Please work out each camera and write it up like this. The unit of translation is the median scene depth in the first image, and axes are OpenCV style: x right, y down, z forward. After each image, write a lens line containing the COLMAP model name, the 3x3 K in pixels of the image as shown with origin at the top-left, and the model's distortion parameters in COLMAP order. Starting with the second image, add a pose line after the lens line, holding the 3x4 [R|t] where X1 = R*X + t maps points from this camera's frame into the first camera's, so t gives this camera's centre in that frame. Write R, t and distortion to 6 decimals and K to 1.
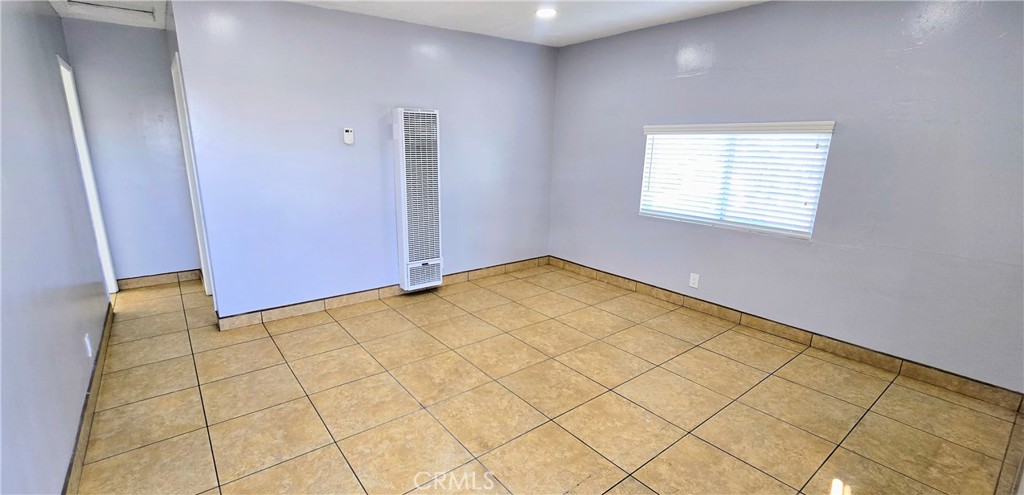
lens RADIAL K [[432.1, 0, 492.2], [0, 432.1, 258.2], [0, 0, 1]] dist [-0.004892, 0.000034]
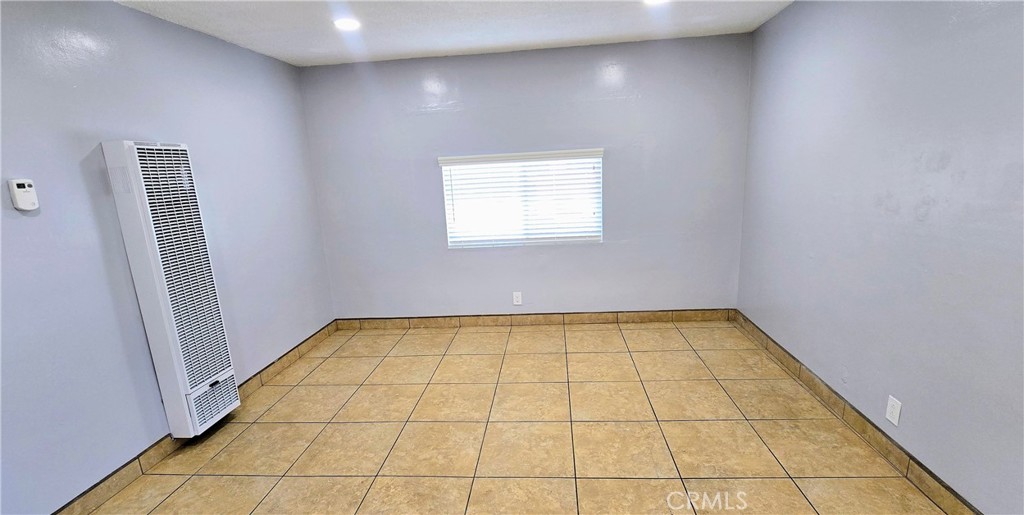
lens RADIAL K [[452.8, 0, 512.2], [0, 452.8, 266.9], [0, 0, 1]] dist [-0.002156, -0.000157]
pose [[0.664330, -0.205380, 0.718669, -0.350971], [0.250697, 0.967037, 0.044616, -0.082129], [-0.704142, 0.150528, 0.693920, 0.242832]]
